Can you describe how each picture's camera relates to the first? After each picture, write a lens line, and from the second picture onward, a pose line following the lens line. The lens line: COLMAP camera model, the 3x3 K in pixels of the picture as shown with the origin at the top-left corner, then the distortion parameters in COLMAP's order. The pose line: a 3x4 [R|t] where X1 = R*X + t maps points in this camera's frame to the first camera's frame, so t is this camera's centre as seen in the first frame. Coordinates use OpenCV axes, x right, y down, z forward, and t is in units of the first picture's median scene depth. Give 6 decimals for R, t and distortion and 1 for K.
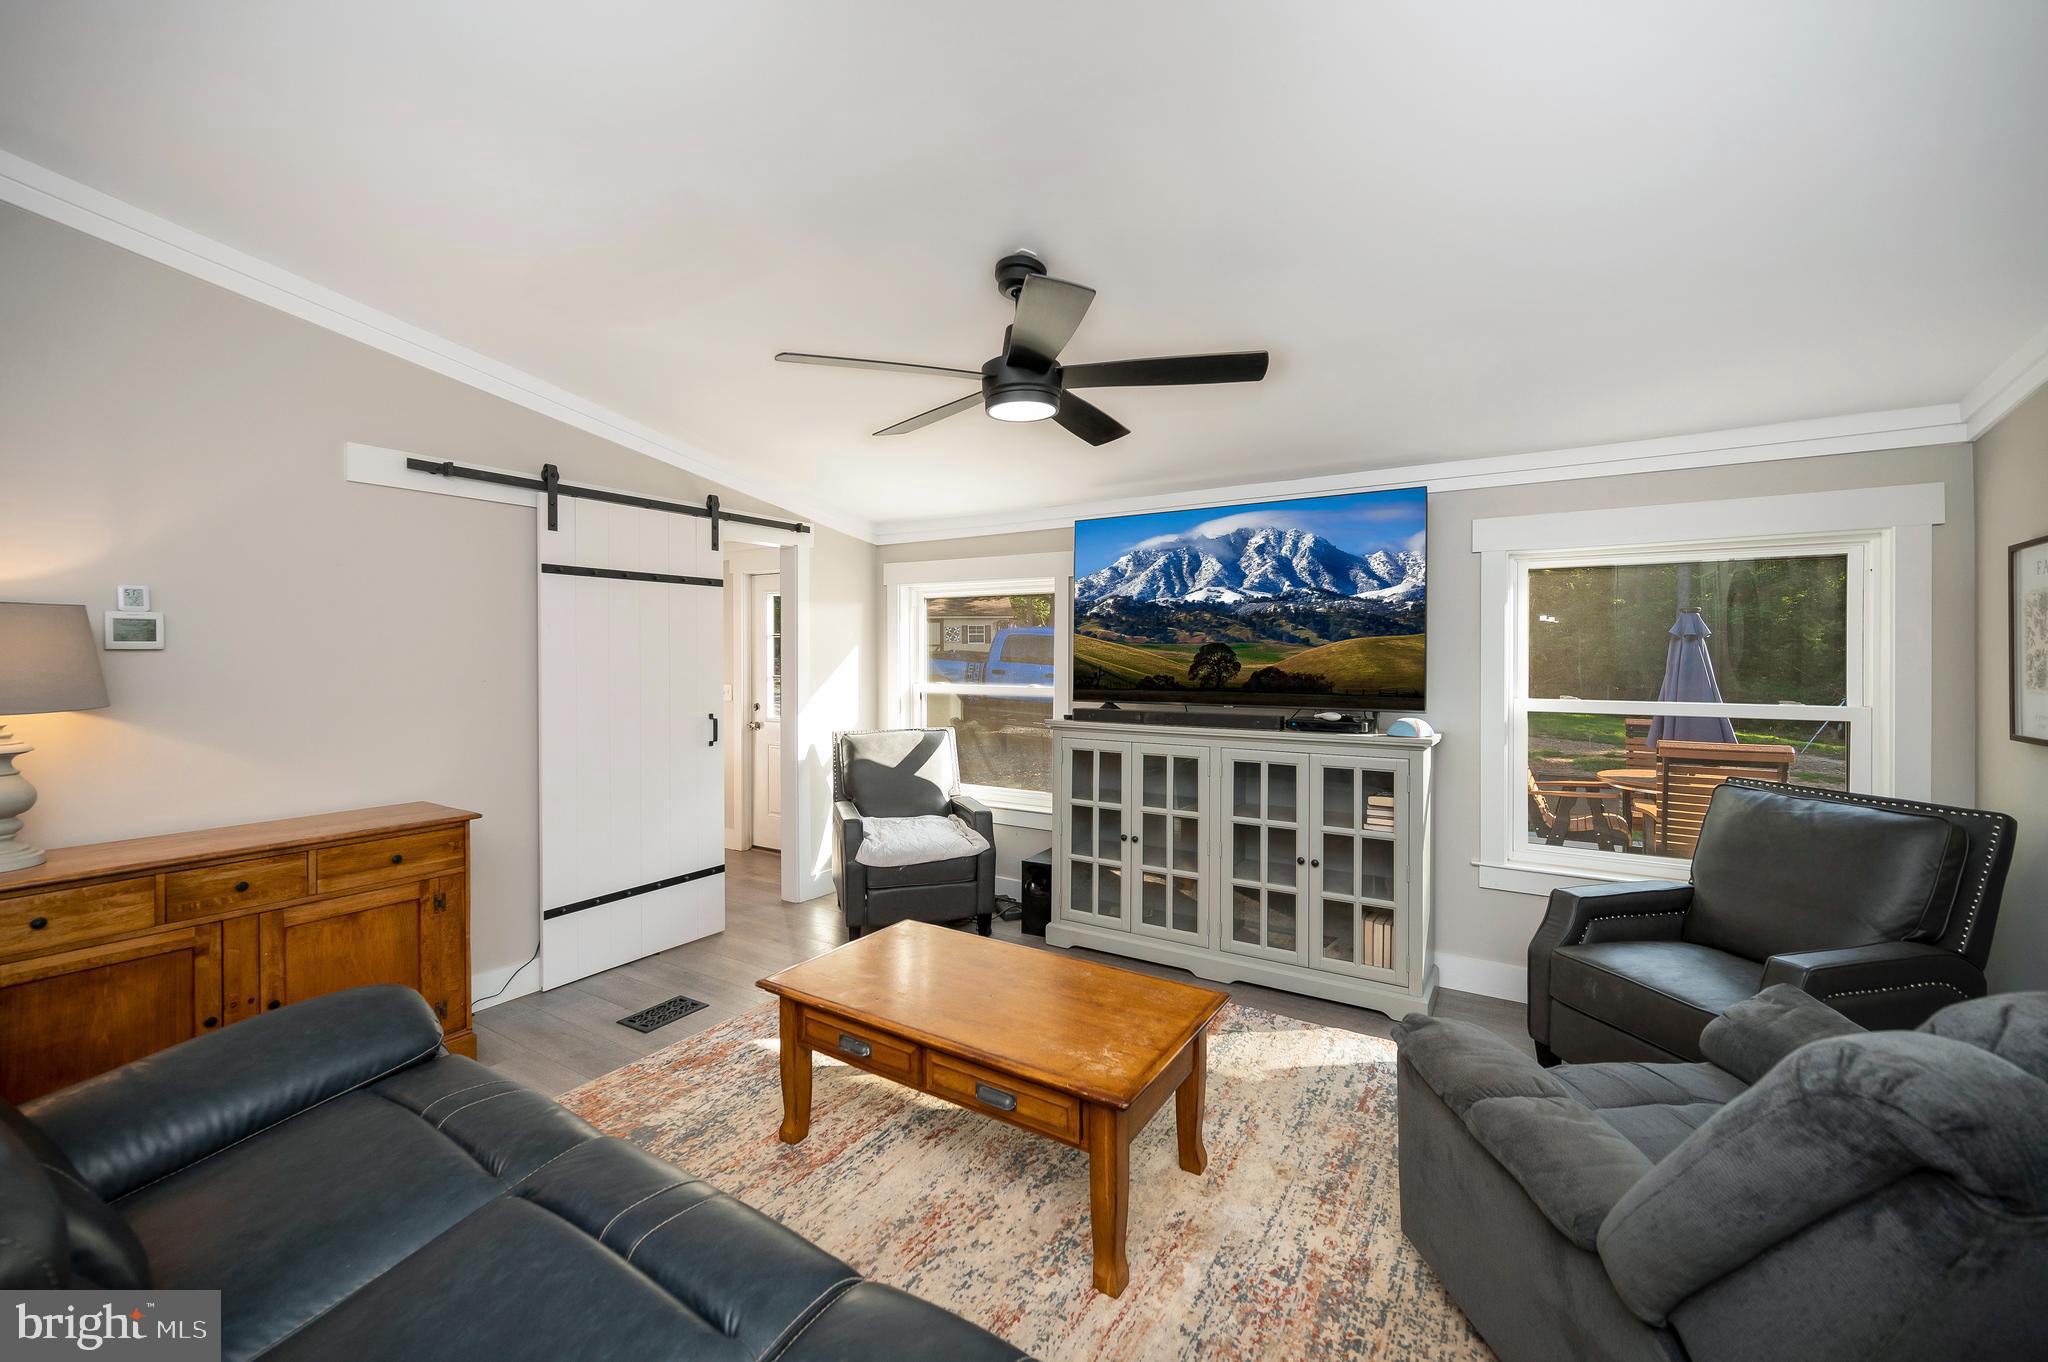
lens RADIAL K [[825.1, 0, 1038.9], [0, 825.1, 648.6], [0, 0, 1]] dist [-0.001442, -0.000136]
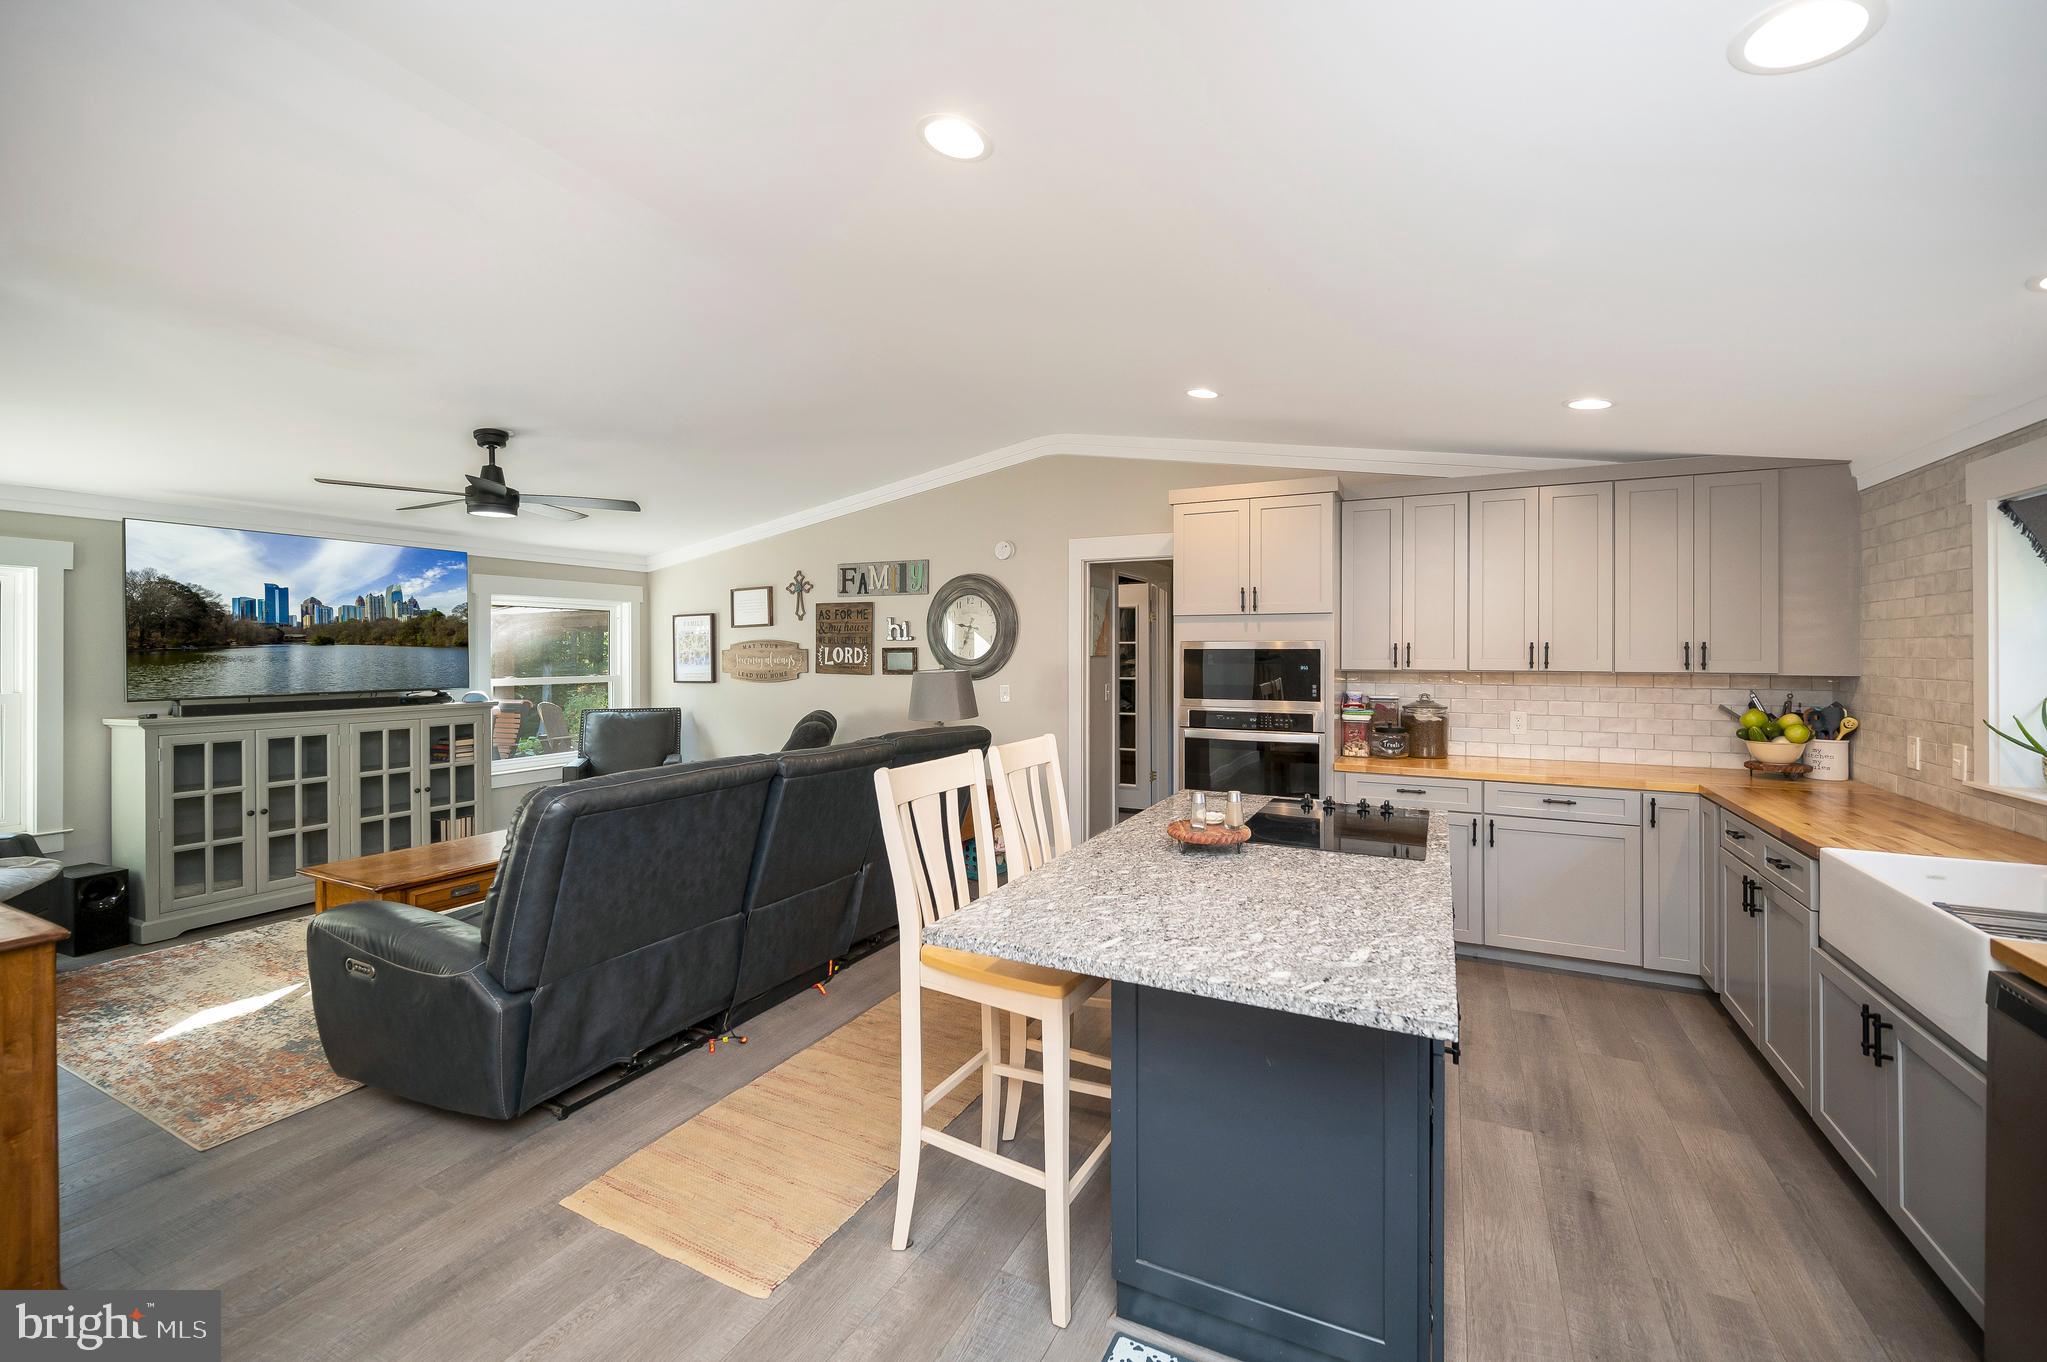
lens RADIAL K [[824.7, 0, 1038.4], [0, 824.7, 648.6], [0, 0, 1]] dist [-0.001442, -0.000136]
pose [[-0.096589, 0.004666, 0.995313, -1.261157], [-0.001029, 0.999988, -0.004788, 0.004175], [-0.995324, -0.001487, -0.096583, 0.017374]]
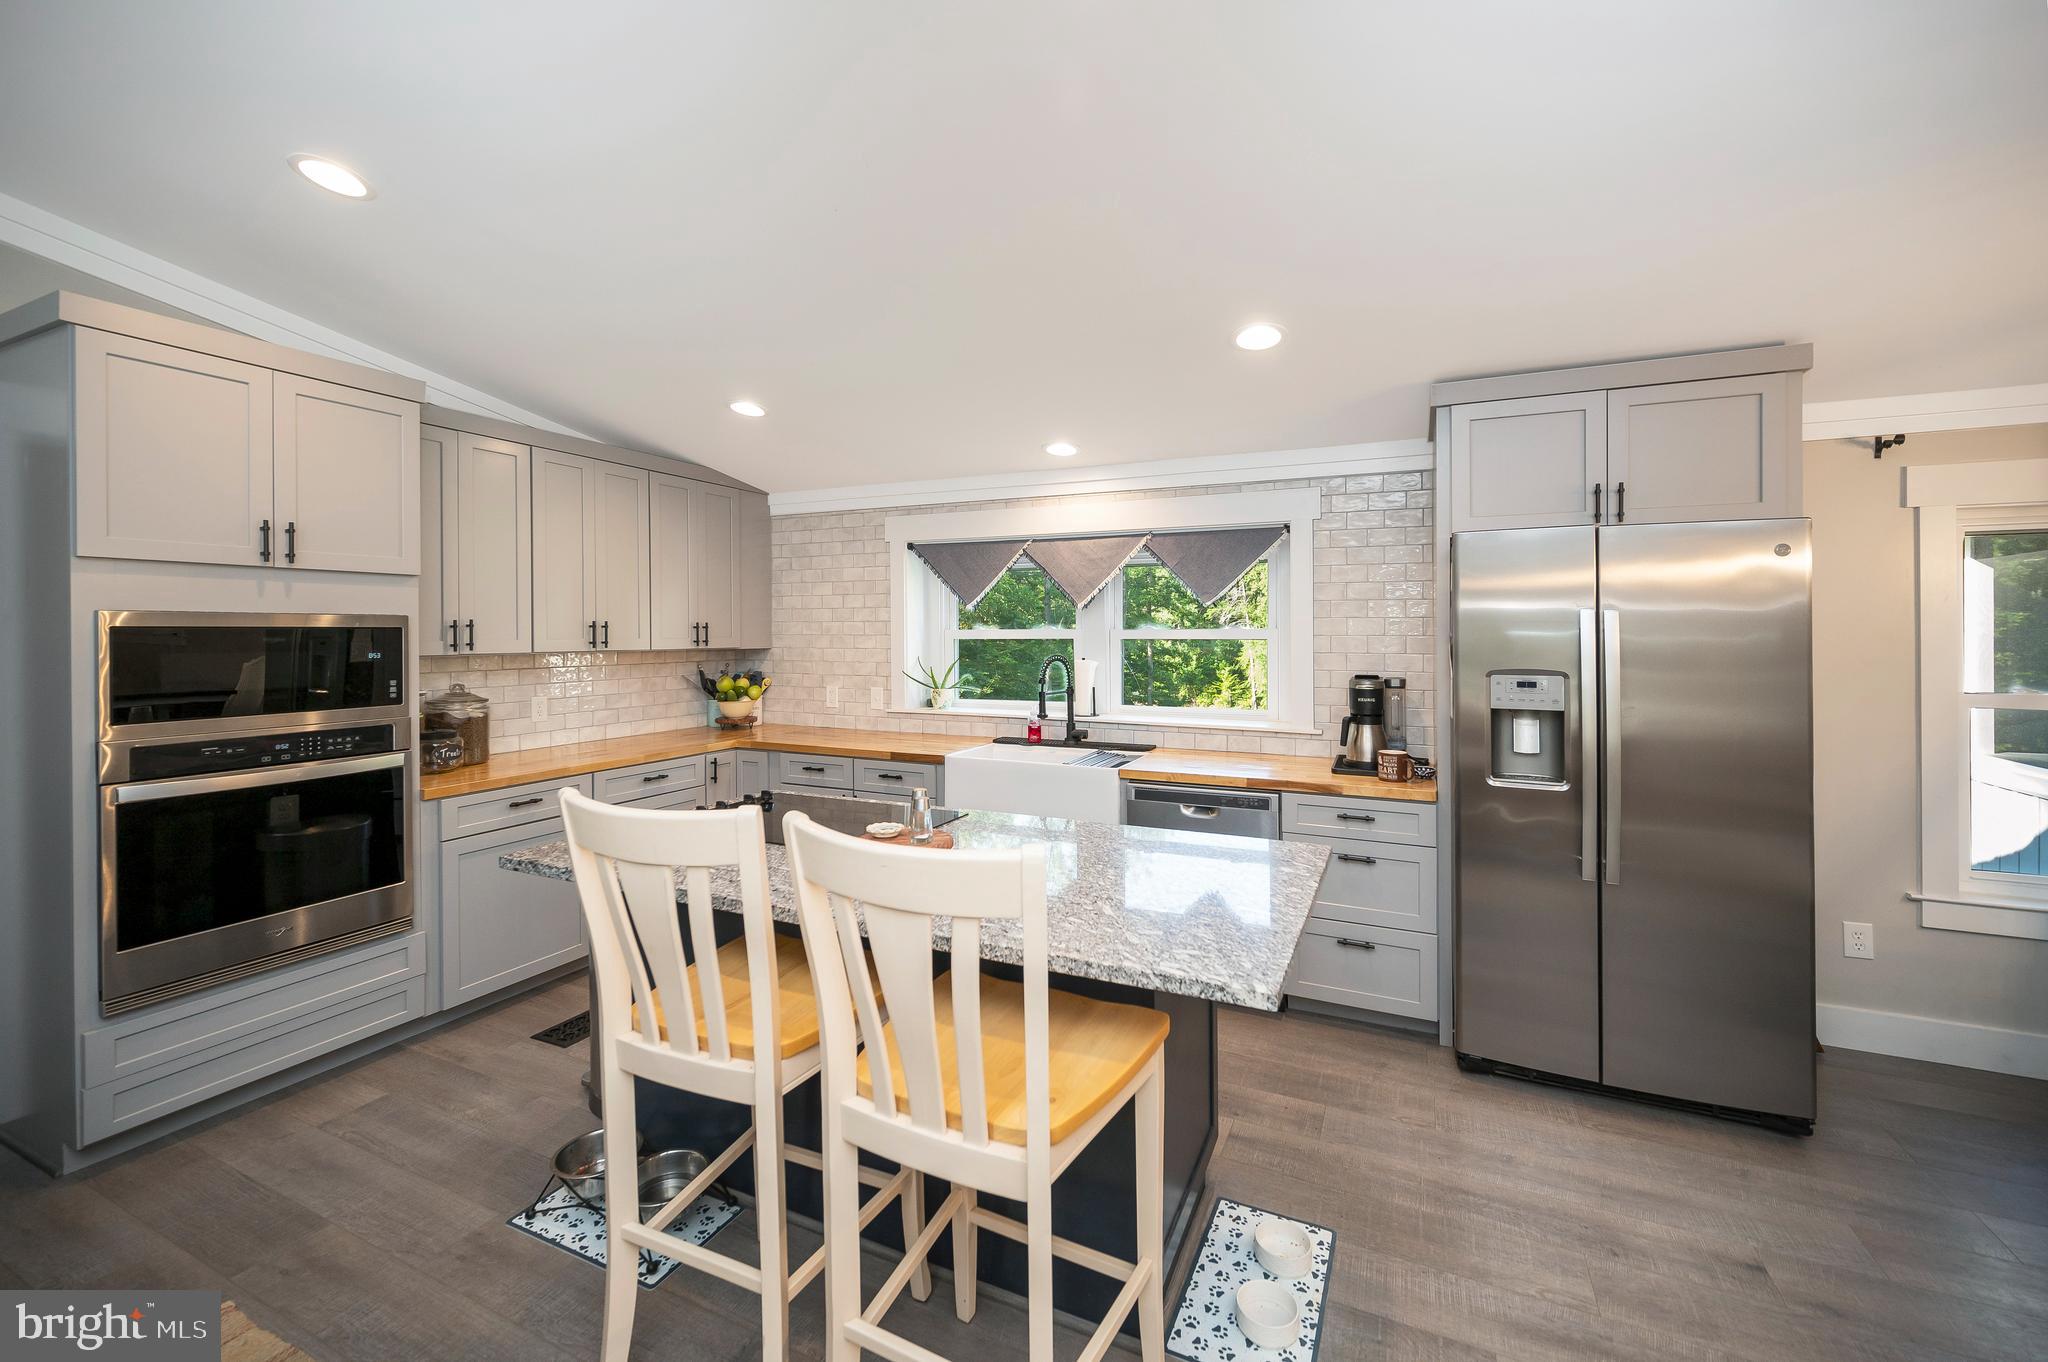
lens RADIAL K [[825.1, 0, 1038.9], [0, 825.1, 648.6], [0, 0, 1]] dist [-0.001442, -0.000136]
pose [[-0.992823, 0.003135, -0.119555, -0.647398], [0.000559, 0.999767, 0.021579, 0.002438], [0.119594, 0.021358, -0.992593, 0.377691]]
